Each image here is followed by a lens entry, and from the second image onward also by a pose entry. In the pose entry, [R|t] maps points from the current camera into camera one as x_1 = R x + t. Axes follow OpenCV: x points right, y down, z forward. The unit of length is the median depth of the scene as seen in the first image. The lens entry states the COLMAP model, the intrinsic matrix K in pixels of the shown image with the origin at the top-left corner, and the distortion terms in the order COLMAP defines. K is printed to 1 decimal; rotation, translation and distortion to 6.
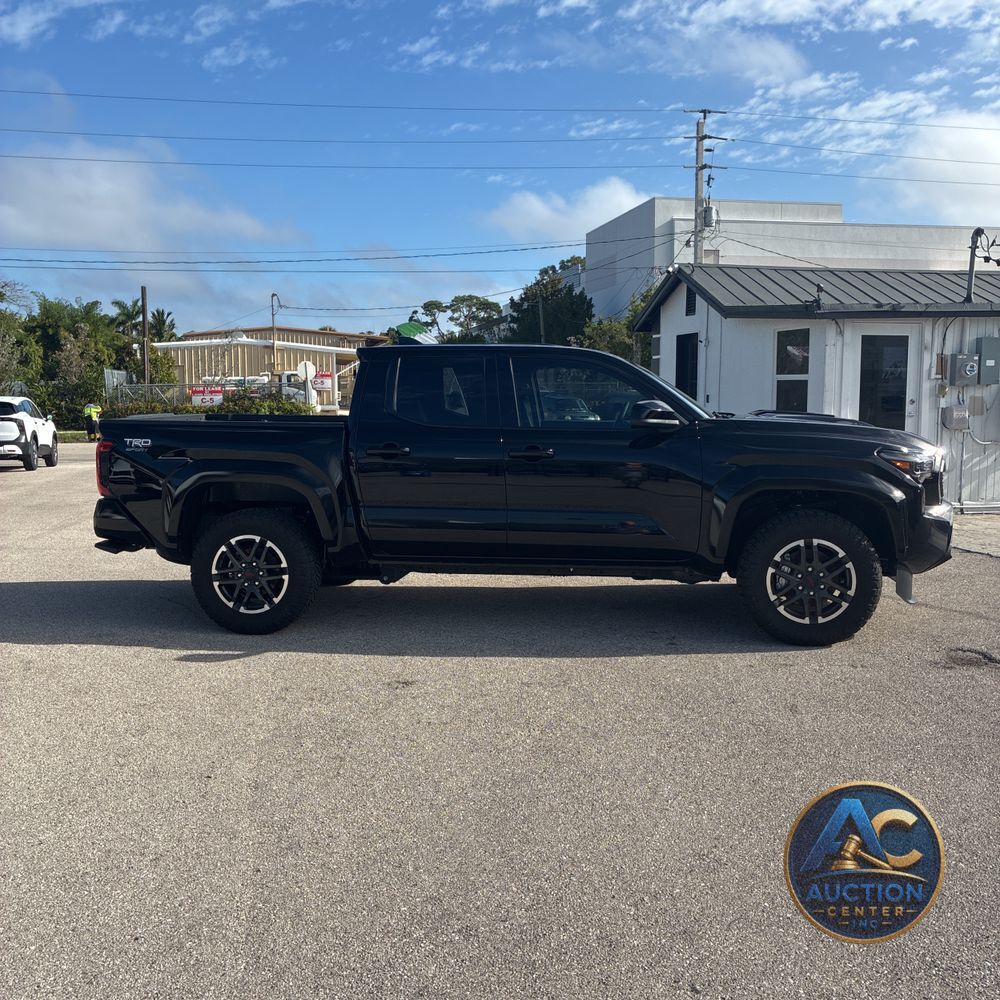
lens RADIAL K [[944.7, 0, 500.0], [0, 944.7, 500.0], [0, 0, 1]] dist [-0.007991, -0.009446]
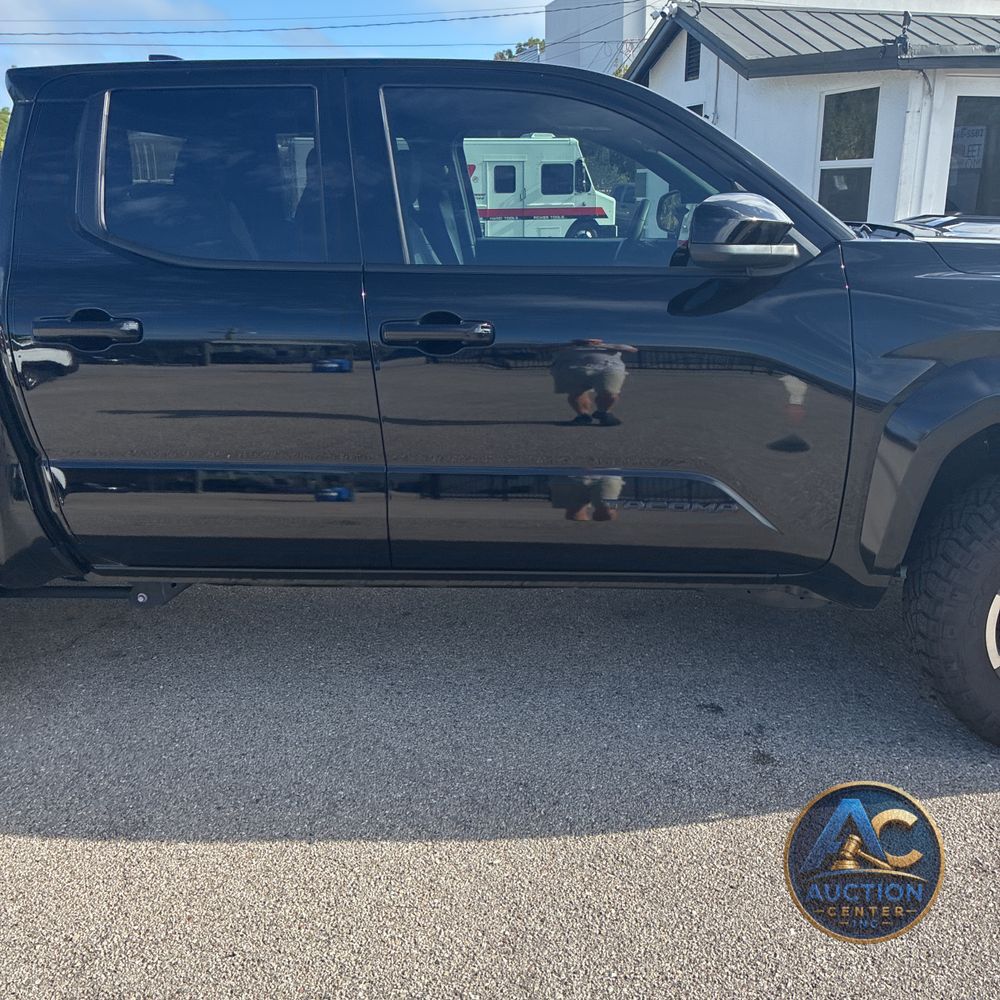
lens RADIAL K [[966.7, 0, 516.7], [0, 966.7, 498.4], [0, 0, 1]] dist [0.014286, 0.007860]
pose [[0.998091, -0.024922, 0.056512, 0.021134], [0.013757, 0.981698, 0.189947, -0.029300], [-0.060211, -0.188807, 0.980167, 0.290064]]
